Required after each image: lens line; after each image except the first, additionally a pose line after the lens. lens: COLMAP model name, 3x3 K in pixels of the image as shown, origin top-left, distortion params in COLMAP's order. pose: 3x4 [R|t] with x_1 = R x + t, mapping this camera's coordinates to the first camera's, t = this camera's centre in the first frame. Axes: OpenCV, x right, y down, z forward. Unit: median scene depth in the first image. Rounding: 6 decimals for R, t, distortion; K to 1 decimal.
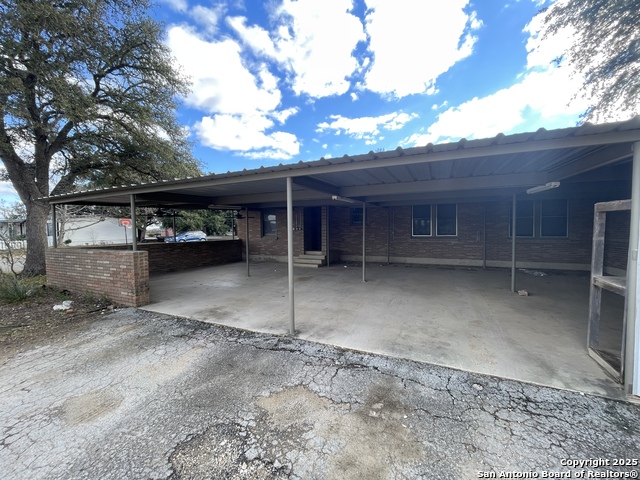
lens RADIAL K [[256.1, 0, 320.0], [0, 256.1, 240.0], [0, 0, 1]] dist [-0.004191, -0.000219]
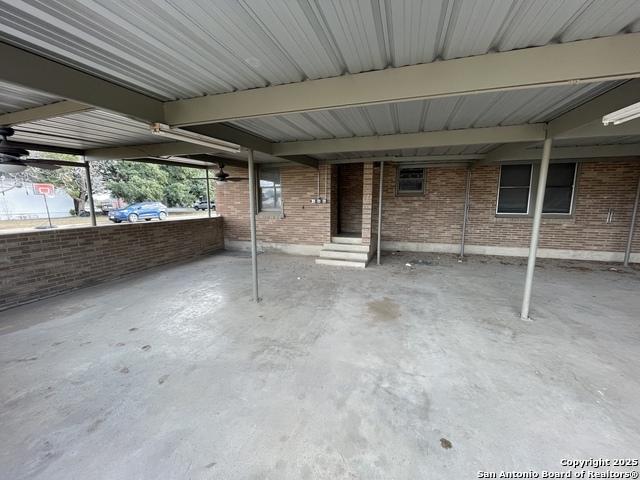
lens RADIAL K [[256.1, 0, 320.0], [0, 256.1, 240.0], [0, 0, 1]] dist [-0.004191, -0.000219]
pose [[0.993467, -0.007482, 0.113876, -0.176441], [-0.004922, 0.994110, 0.108264, -0.018840], [-0.114015, -0.108118, 0.987578, 0.429214]]
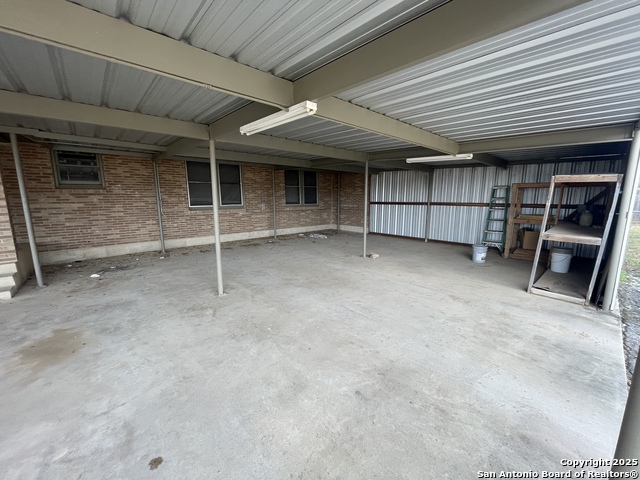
lens RADIAL K [[256.1, 0, 320.0], [0, 256.1, 240.0], [0, 0, 1]] dist [-0.004191, -0.000219]
pose [[0.397071, -0.144899, 0.906278, -0.153514], [0.035984, 0.989157, 0.142385, -0.013870], [-0.917082, -0.023926, 0.397979, 0.427395]]
